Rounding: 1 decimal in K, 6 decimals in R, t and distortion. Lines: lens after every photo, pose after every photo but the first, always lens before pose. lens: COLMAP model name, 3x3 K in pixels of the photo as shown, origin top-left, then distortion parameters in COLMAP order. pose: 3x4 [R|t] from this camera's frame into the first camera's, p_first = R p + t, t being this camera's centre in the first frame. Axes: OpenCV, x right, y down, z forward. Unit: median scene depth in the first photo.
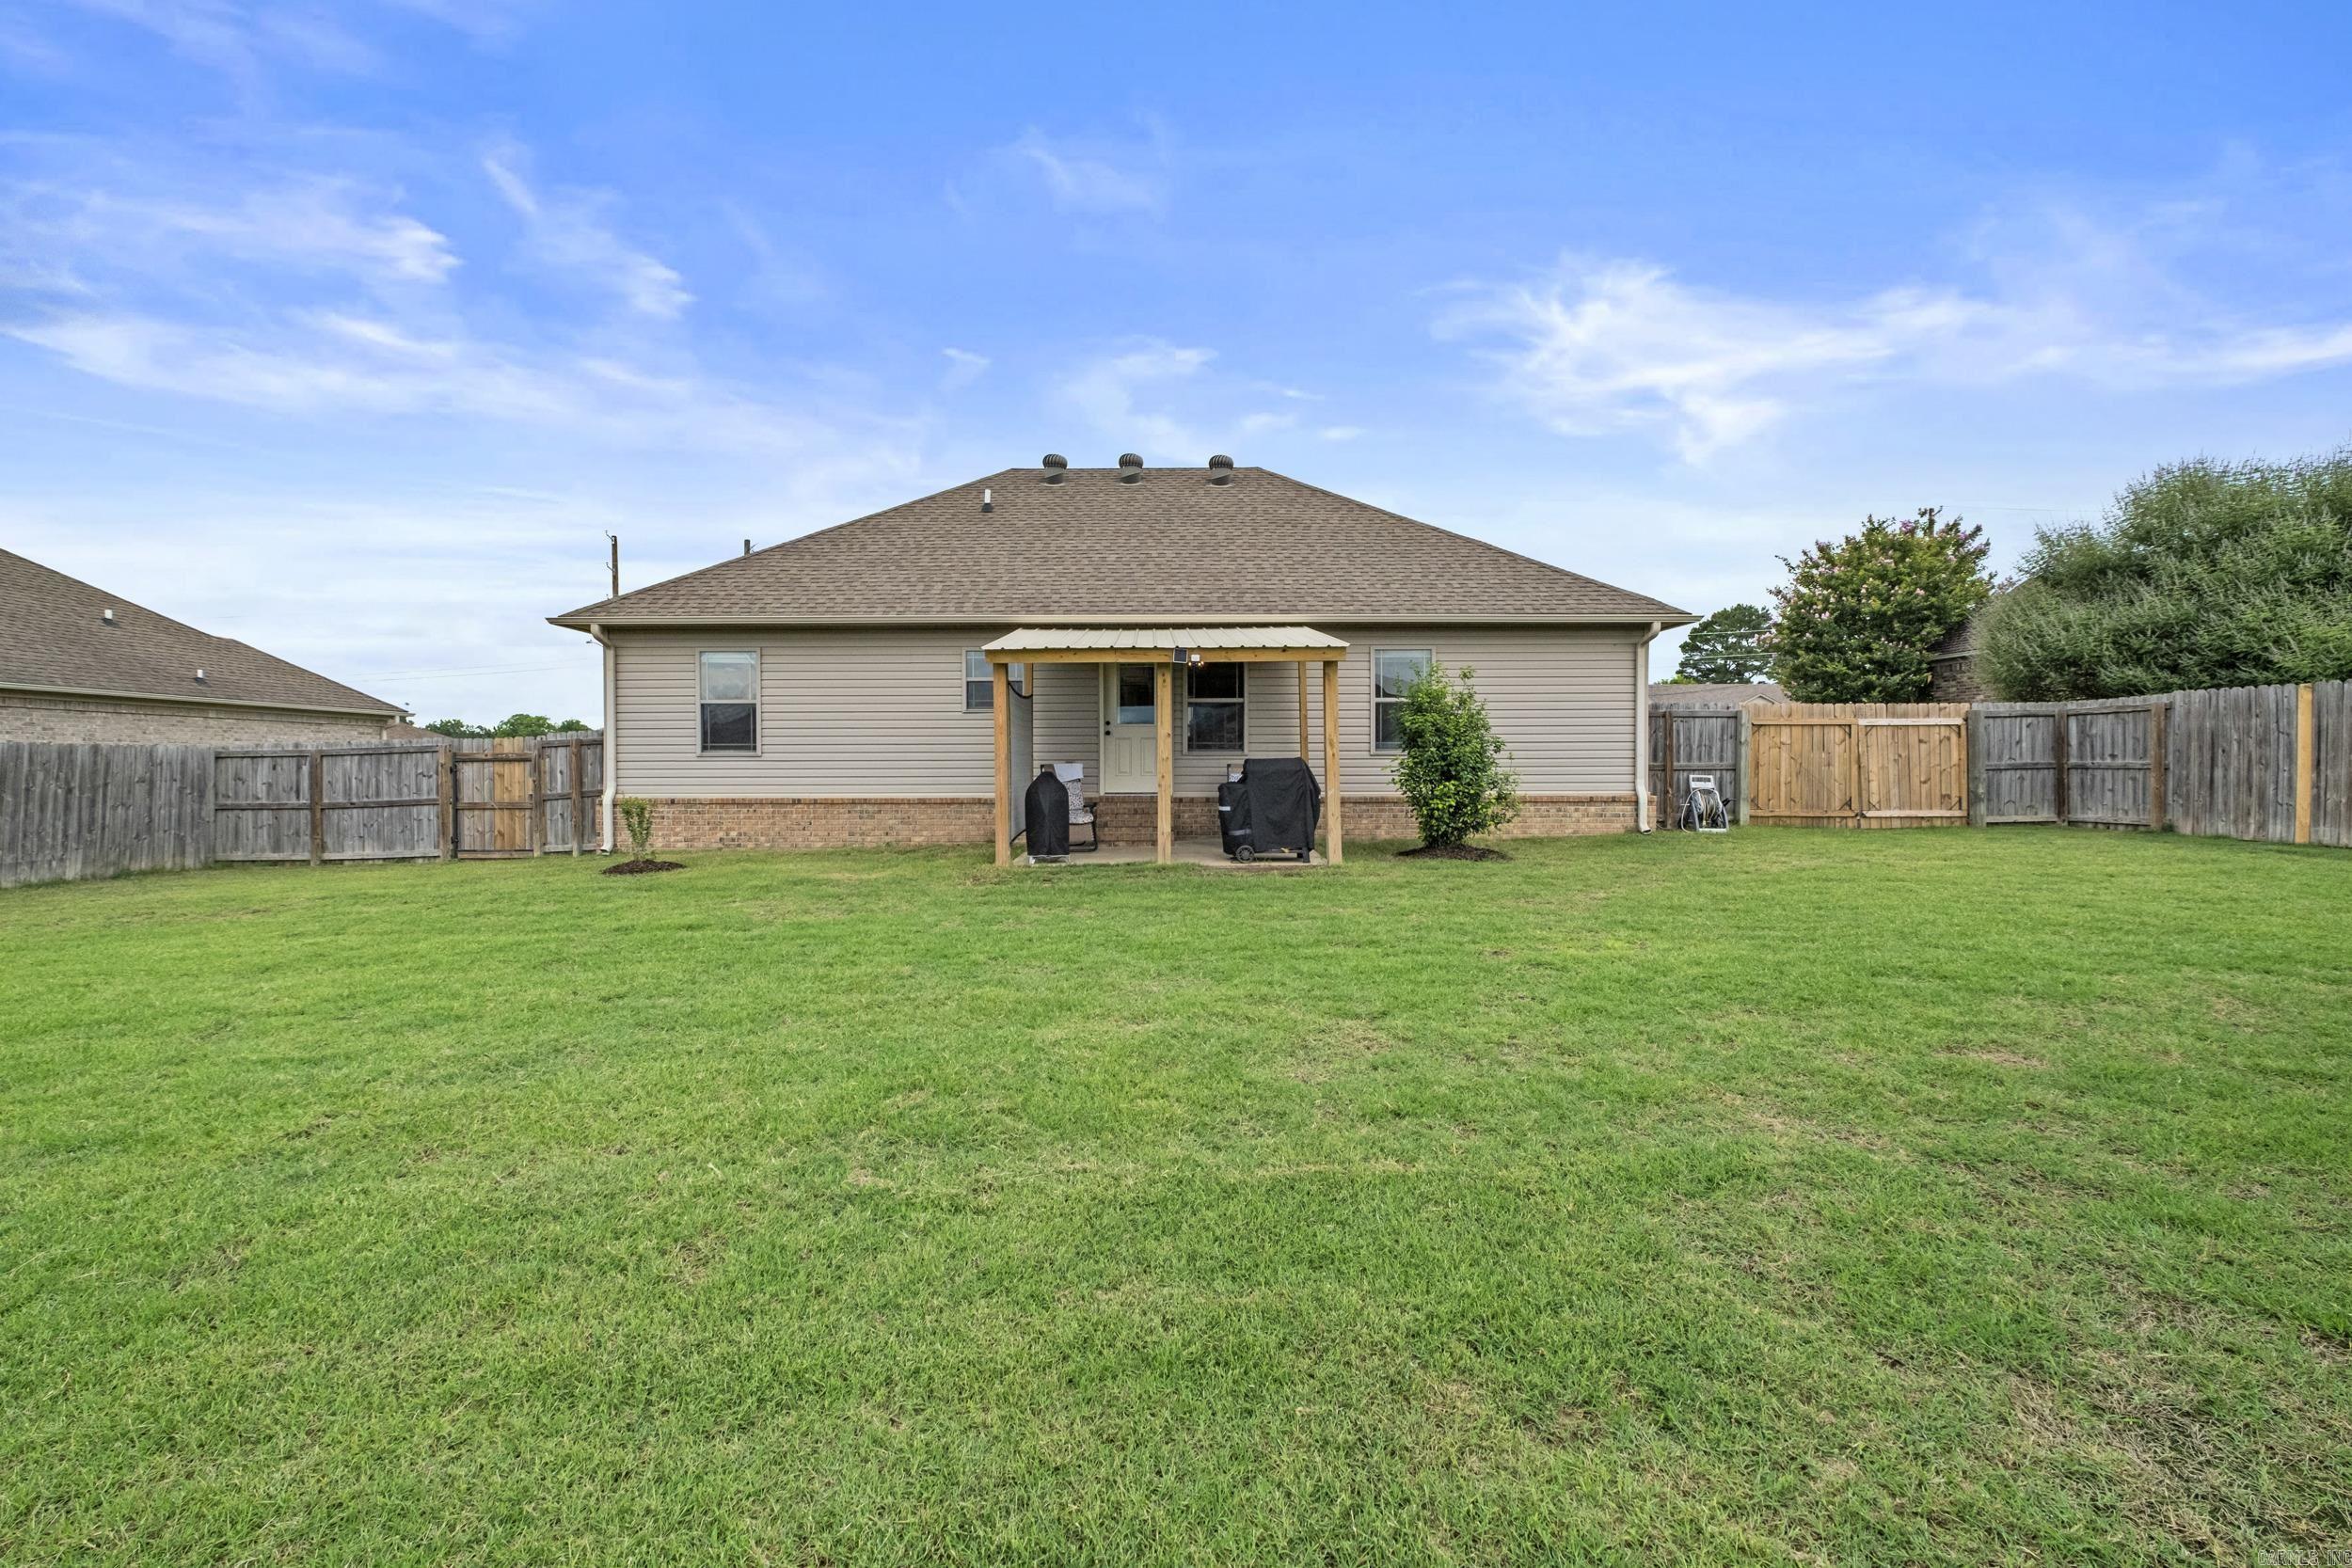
lens RADIAL K [[1024.5, 0, 1165.5], [0, 1024.5, 769.4], [0, 0, 1]] dist [-0.002912, -0.000587]
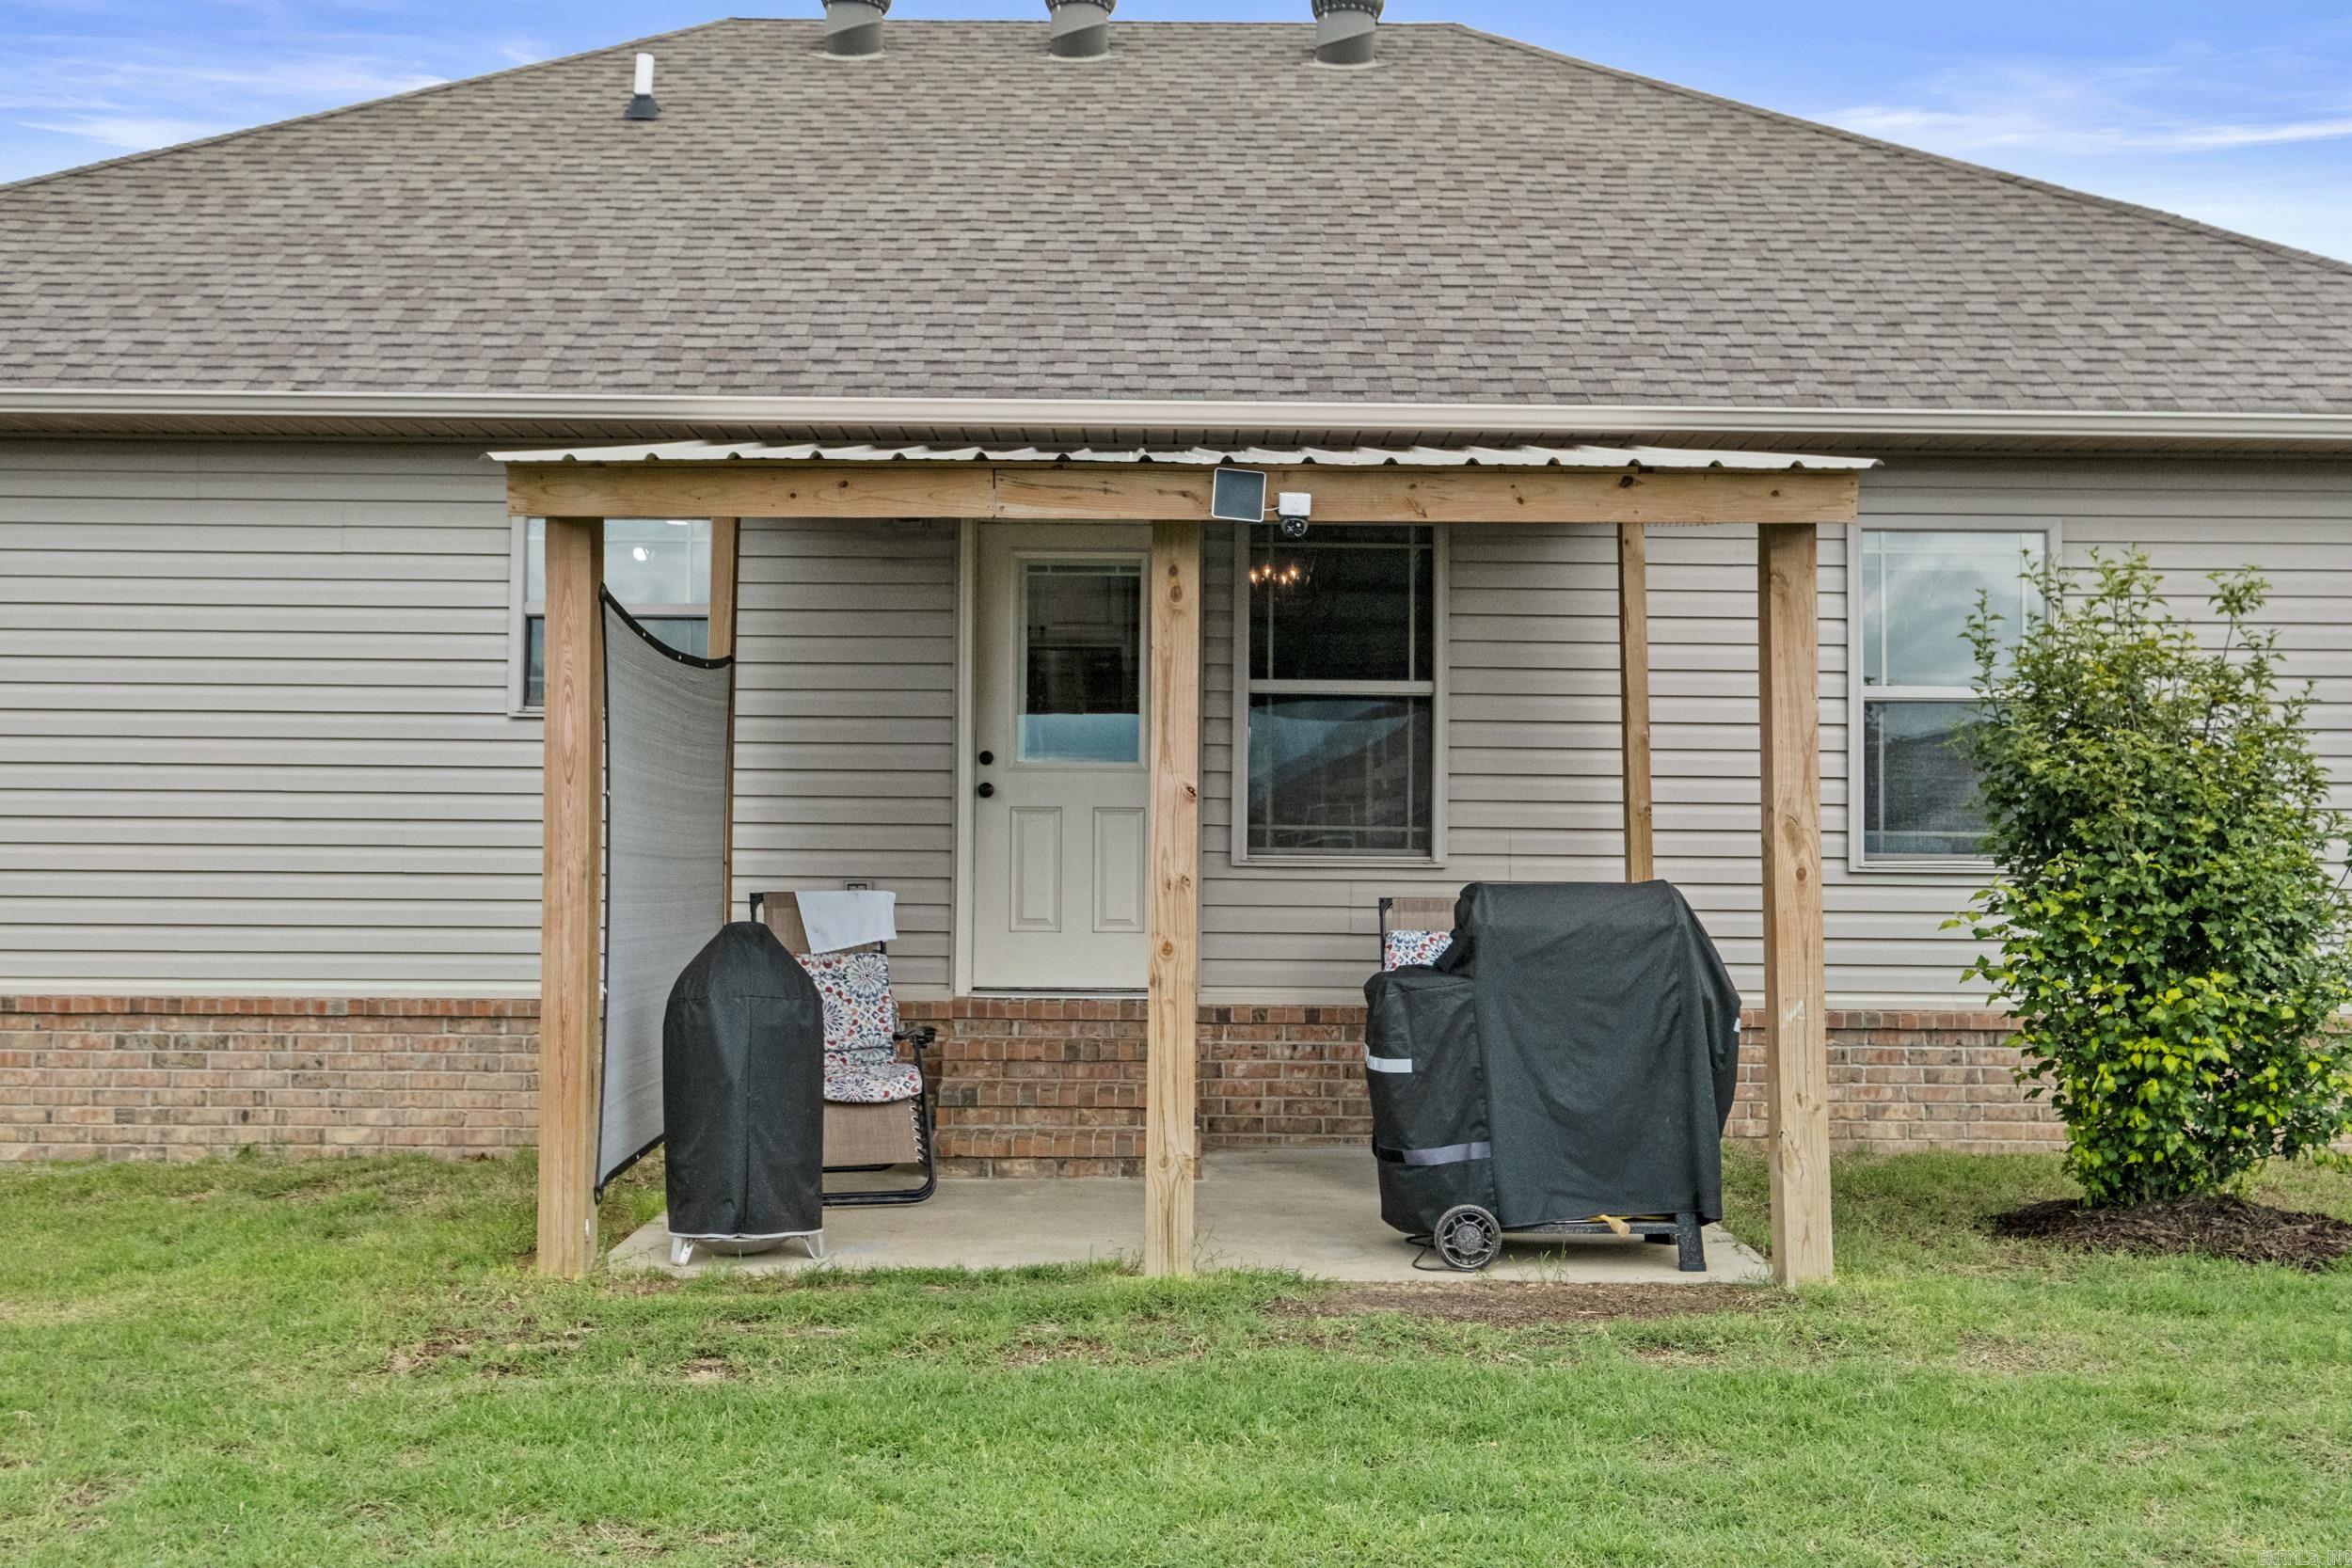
lens RADIAL K [[2379.2, 0, 1176.0], [0, 2379.2, 784.0], [0, 0, 1]] dist [0.001791, 0.009282]
pose [[0.999916, 0.012215, 0.004339, -0.002884], [-0.012006, 0.998896, -0.045416, -0.006079], [-0.004889, 0.045360, 0.998959, 0.297342]]
